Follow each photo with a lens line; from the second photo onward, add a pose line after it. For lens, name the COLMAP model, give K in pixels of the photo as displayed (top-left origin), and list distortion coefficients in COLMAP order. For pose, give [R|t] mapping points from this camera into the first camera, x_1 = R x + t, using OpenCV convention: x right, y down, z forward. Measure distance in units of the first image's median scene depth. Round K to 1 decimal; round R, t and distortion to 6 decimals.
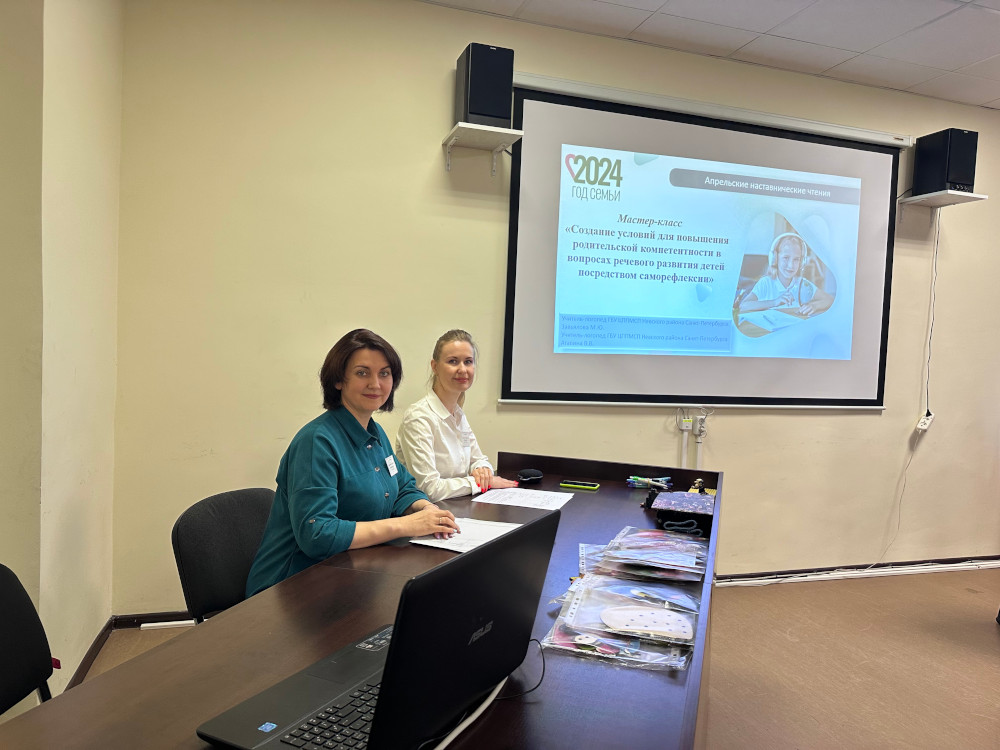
lens RADIAL K [[709.2, 0, 500.0], [0, 709.2, 375.0], [0, 0, 1]] dist [0.120476, -0.207191]
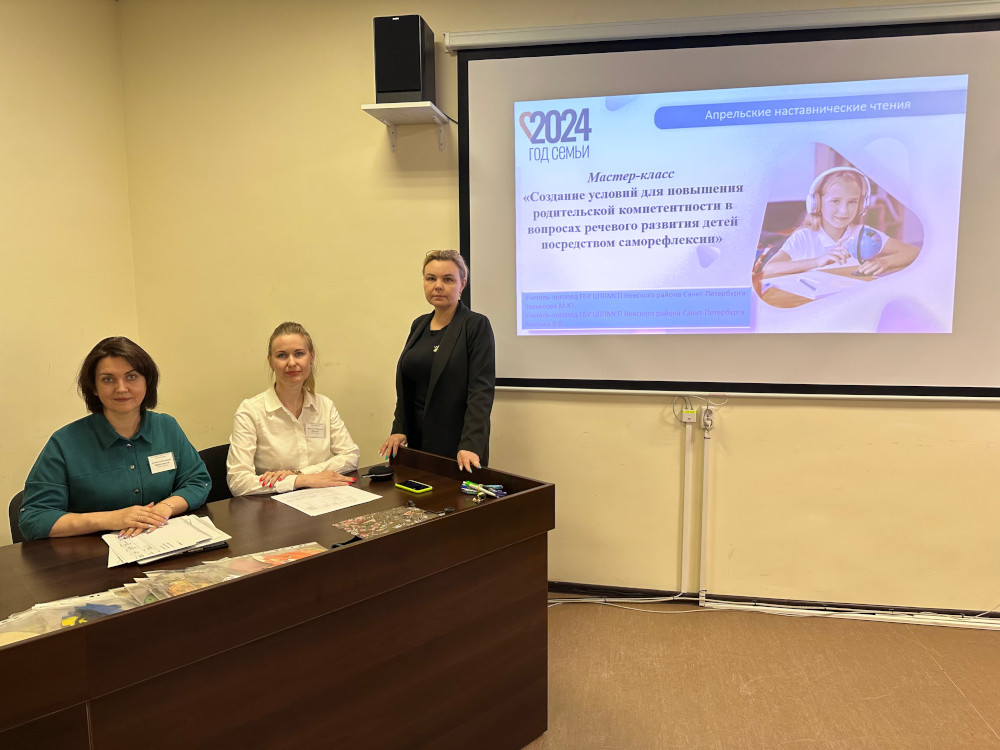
lens RADIAL K [[689.5, 0, 499.7], [0, 689.5, 382.4], [0, 0, 1]] dist [0.113921, -0.183923]
pose [[0.889909, 0.013412, -0.455941, 0.443649], [0.017167, 0.997875, 0.062860, -0.025849], [0.455815, -0.063766, 0.887787, 0.180458]]
